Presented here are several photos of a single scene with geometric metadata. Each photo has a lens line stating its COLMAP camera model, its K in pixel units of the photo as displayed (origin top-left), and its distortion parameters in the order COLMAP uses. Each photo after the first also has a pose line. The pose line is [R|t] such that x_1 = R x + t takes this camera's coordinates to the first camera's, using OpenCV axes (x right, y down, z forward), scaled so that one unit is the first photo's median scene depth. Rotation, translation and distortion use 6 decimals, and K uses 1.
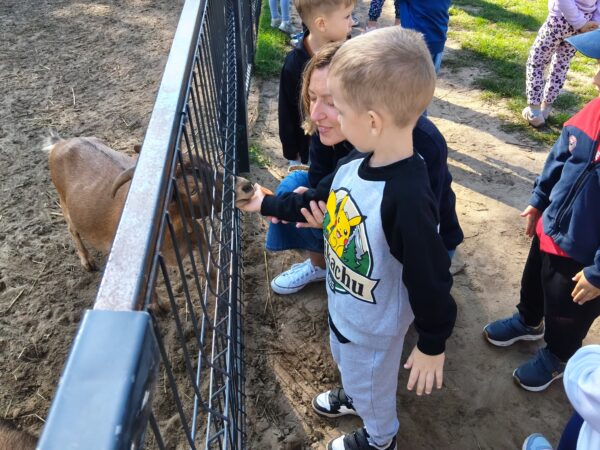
lens RADIAL K [[486.7, 0, 300.0], [0, 486.7, 225.0], [0, 0, 1]] dist [0.115848, -0.175001]
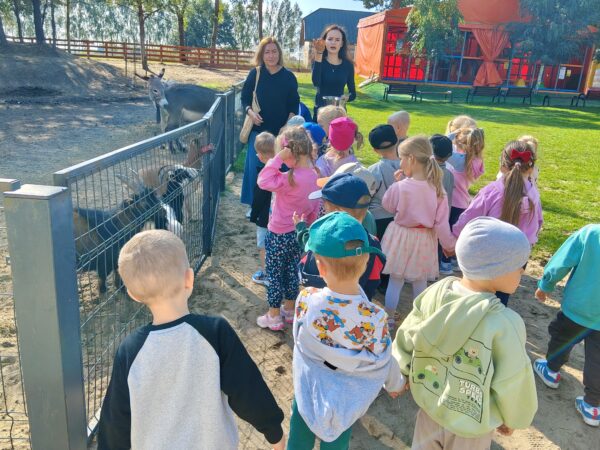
lens RADIAL K [[486.7, 0, 300.0], [0, 486.7, 225.0], [0, 0, 1]] dist [0.115848, -0.175001]
pose [[0.998202, 0.056422, 0.020221, 0.245266], [-0.045804, 0.935713, -0.349777, 0.939235], [-0.038656, 0.348222, 0.936615, -1.290194]]
